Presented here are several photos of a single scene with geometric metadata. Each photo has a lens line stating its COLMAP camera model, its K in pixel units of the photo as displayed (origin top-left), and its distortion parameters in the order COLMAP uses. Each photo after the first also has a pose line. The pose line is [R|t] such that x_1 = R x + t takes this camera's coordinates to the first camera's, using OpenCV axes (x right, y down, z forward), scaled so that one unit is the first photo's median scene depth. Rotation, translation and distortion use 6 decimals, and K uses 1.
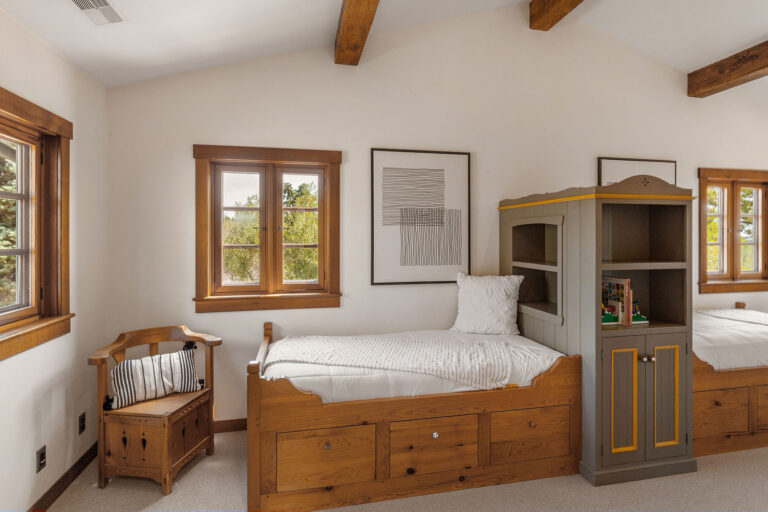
lens RADIAL K [[406.3, 0, 383.8], [0, 406.3, 235.5], [0, 0, 1]] dist [0.001737, 0.000184]
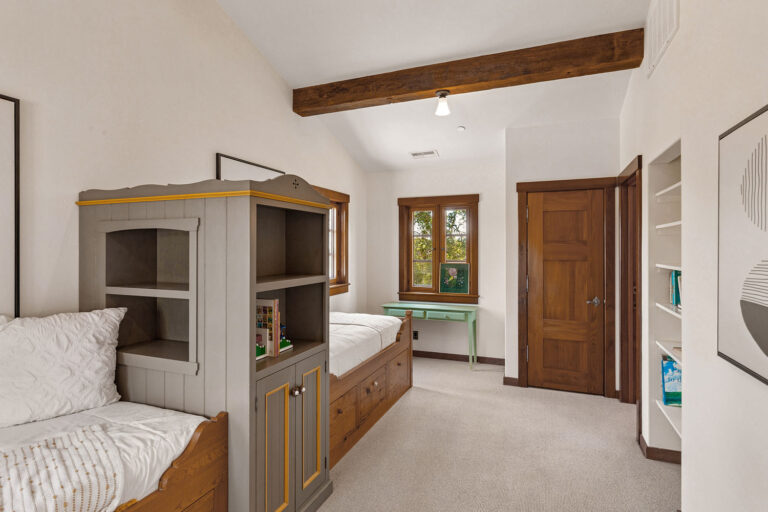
lens RADIAL K [[406.3, 0, 382.1], [0, 406.3, 246.7], [0, 0, 1]] dist [0.001737, 0.000184]
pose [[0.564638, 0.001047, 0.825338, 0.040315], [0.000800, 0.999998, -0.001816, 0.002017], [-0.825338, 0.001686, 0.564636, 0.339172]]
